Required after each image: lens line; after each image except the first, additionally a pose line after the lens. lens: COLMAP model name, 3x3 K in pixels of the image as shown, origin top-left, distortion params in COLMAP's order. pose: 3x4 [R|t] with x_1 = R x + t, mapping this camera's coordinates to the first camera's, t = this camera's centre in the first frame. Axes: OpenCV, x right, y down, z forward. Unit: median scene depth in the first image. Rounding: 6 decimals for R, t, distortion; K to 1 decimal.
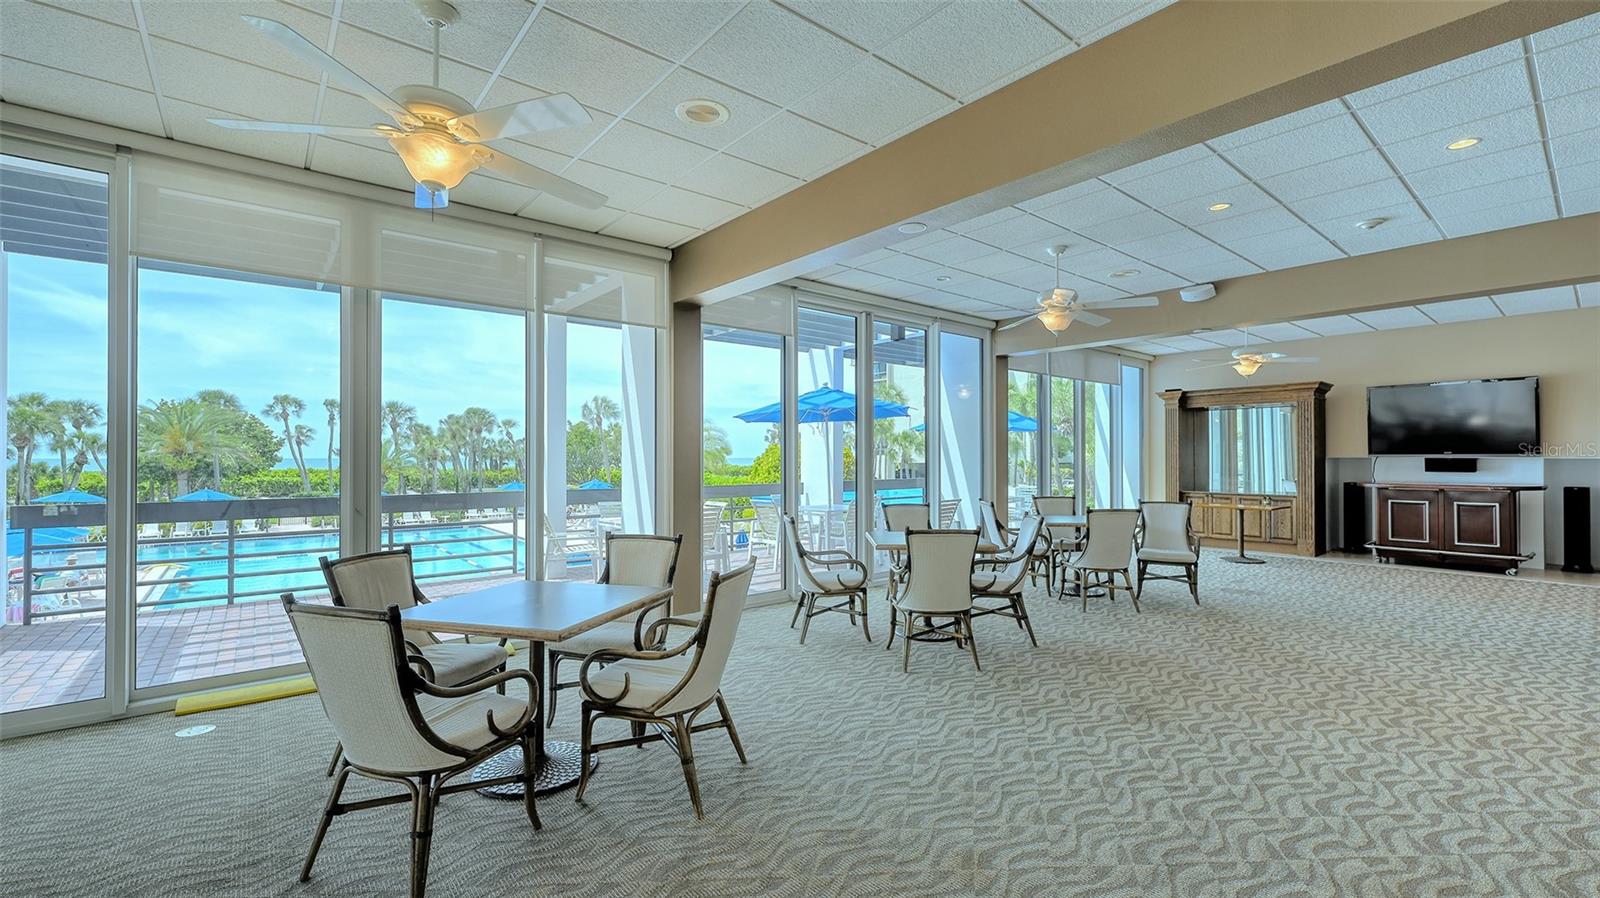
lens RADIAL K [[673.7, 0, 807.5], [0, 673.7, 451.0], [0, 0, 1]] dist [-0.003444, -0.000348]
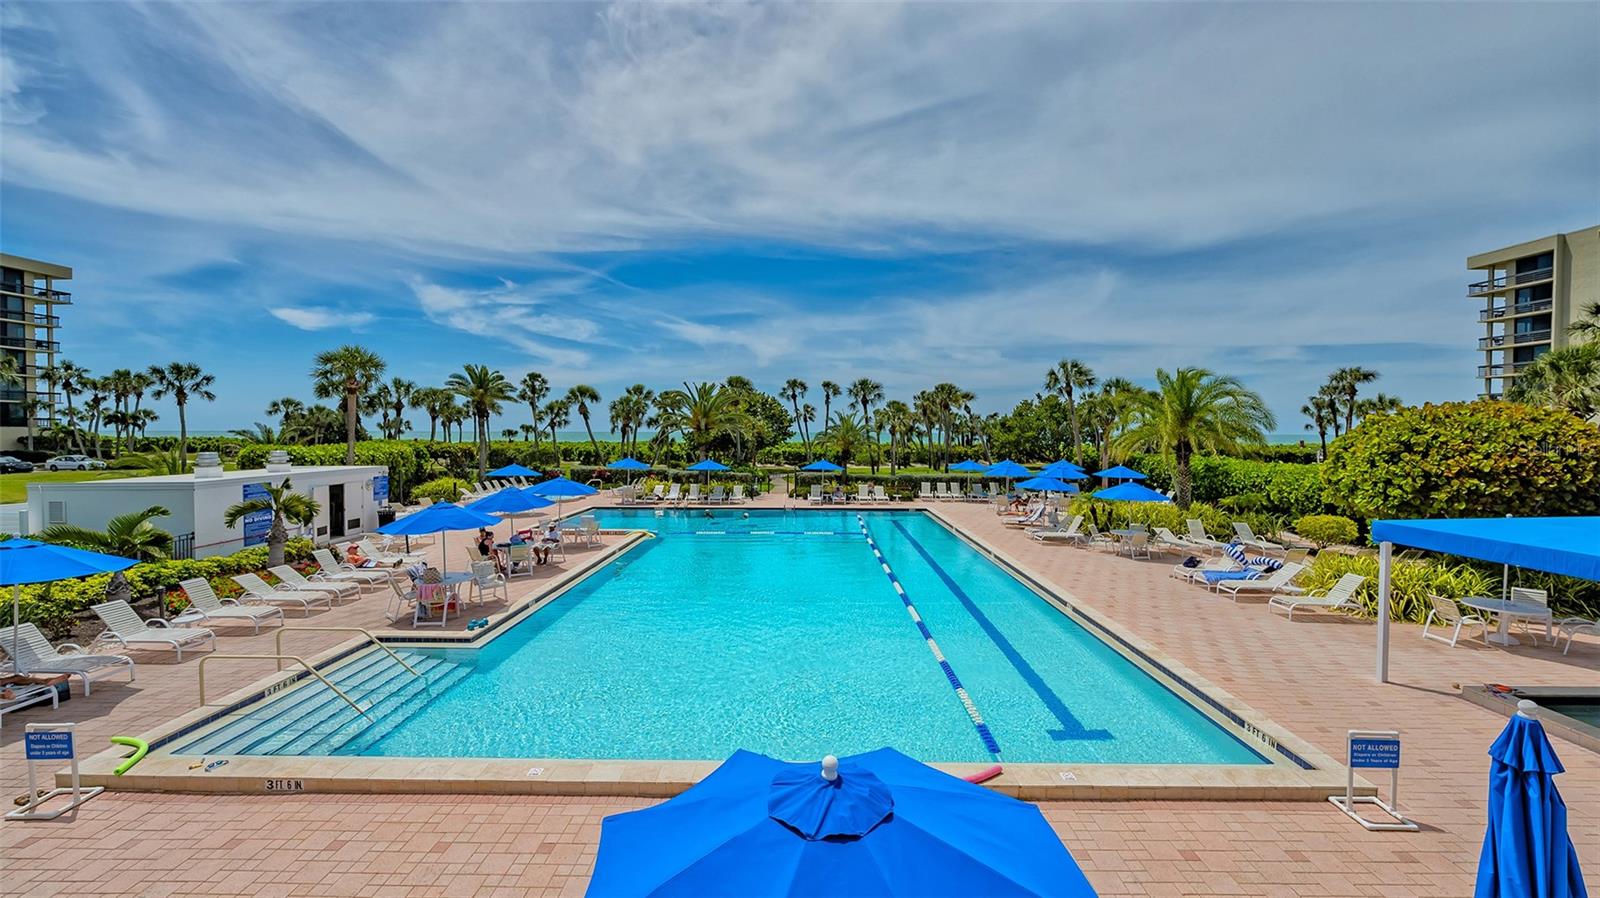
lens RADIAL K [[637.6, 0, 802.5], [0, 637.6, 432.1], [0, 0, 1]] dist [-0.009175, 0.000653]
pose [[0.759812, 0.003915, -0.650131, -0.040318], [0.001560, 0.999968, 0.007844, 0.000458], [0.650141, -0.006974, 0.759782, 0.160125]]
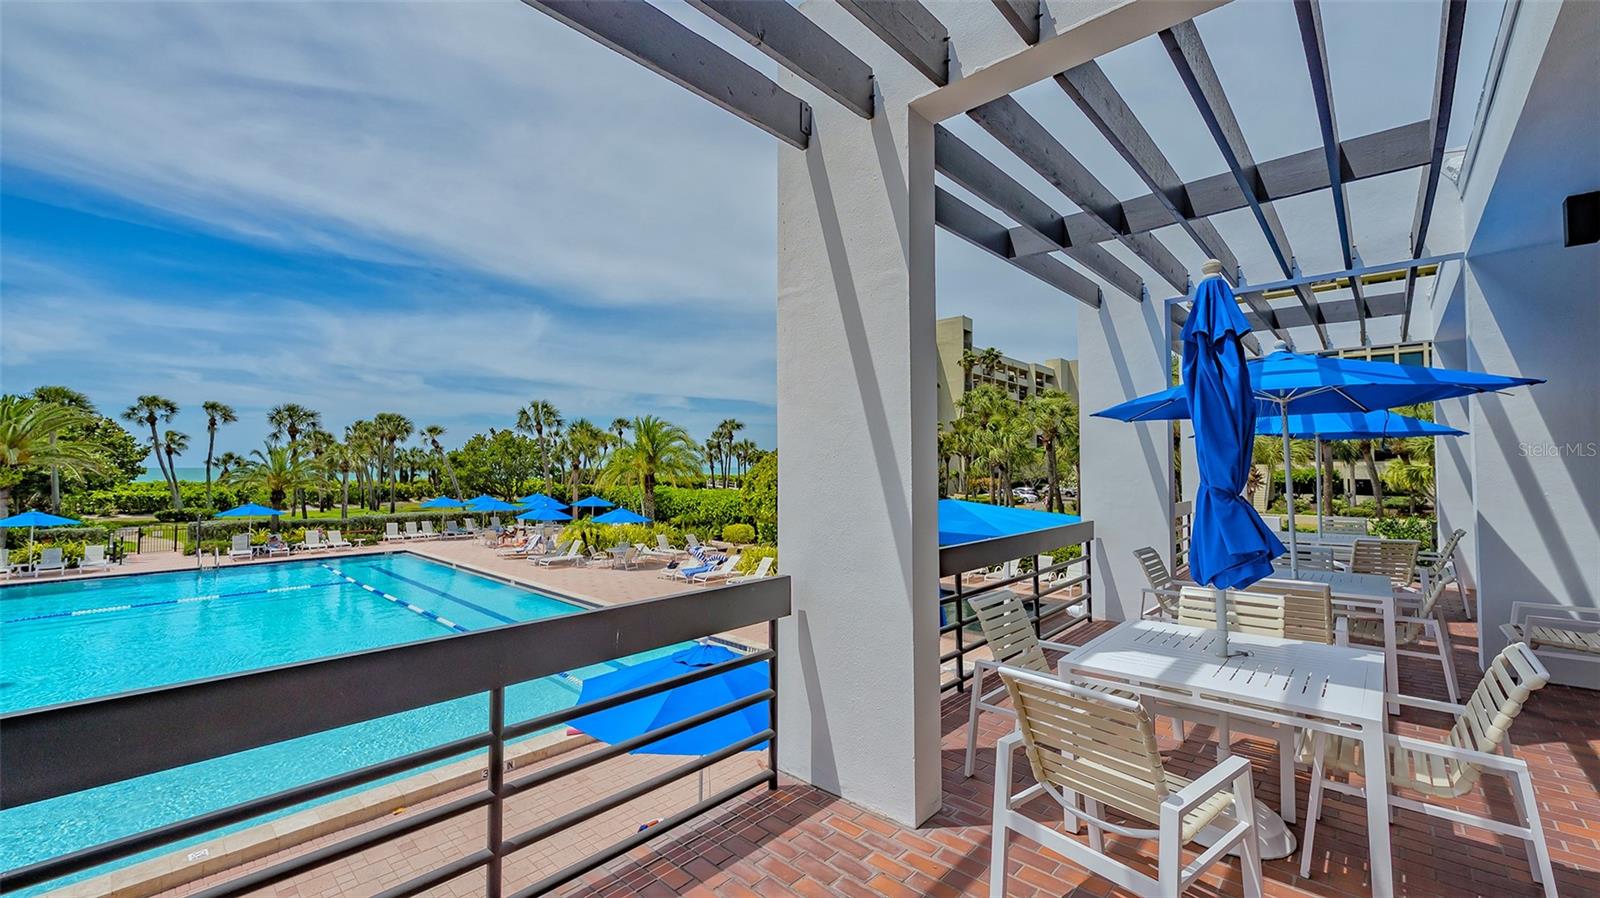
lens RADIAL K [[637.6, 0, 796.8], [0, 637.6, 440.4], [0, 0, 1]] dist [-0.009175, 0.000653]
pose [[0.991047, 0.005149, 0.133413, -0.071343], [-0.000893, 0.999489, -0.031938, -0.001492], [-0.133510, 0.031533, 0.990546, 0.094770]]
